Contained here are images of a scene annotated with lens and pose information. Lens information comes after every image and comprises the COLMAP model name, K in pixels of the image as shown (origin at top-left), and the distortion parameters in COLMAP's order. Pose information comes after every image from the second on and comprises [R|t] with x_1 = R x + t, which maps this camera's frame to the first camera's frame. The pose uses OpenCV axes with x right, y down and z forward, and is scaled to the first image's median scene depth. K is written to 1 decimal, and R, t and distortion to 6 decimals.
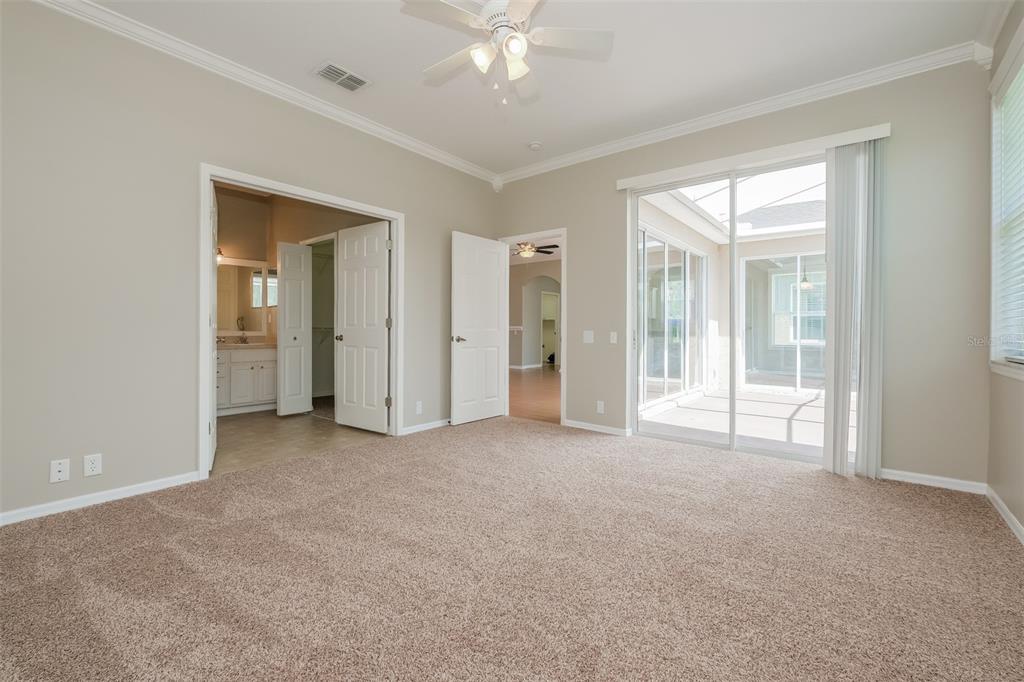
lens RADIAL K [[446.2, 0, 512.0], [0, 446.2, 341.0], [0, 0, 1]] dist [-0.000499, -0.000136]
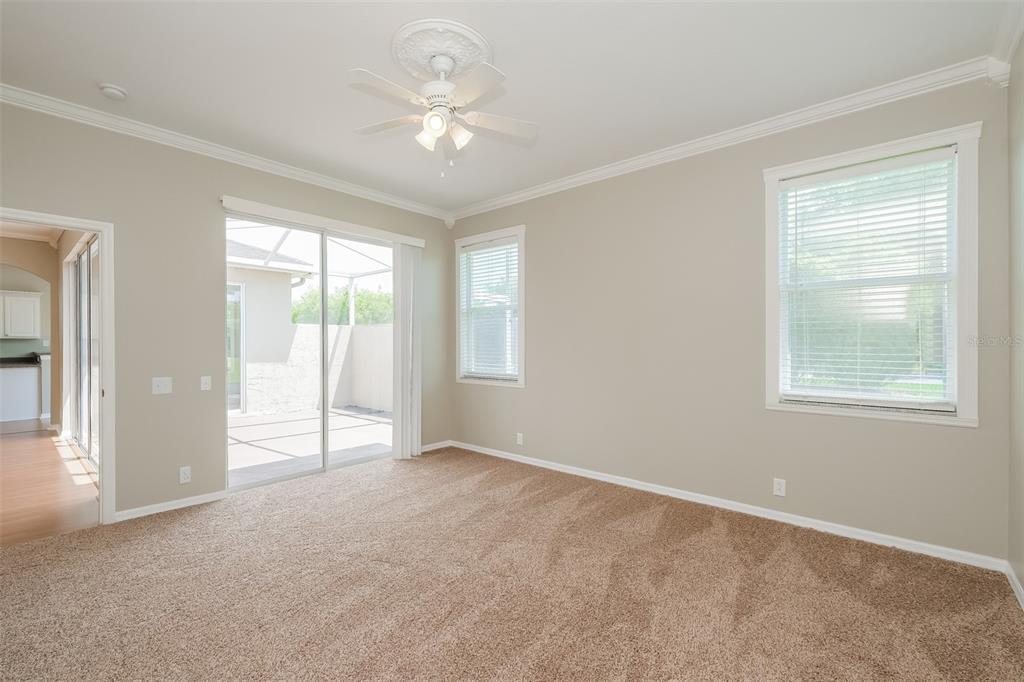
lens RADIAL K [[446.2, 0, 512.0], [0, 446.2, 341.0], [0, 0, 1]] dist [-0.000499, -0.000136]
pose [[0.053803, -0.007176, 0.998526, -0.632083], [0.016048, 0.999851, 0.006321, -0.091253], [-0.998423, 0.015684, 0.053910, 0.461960]]
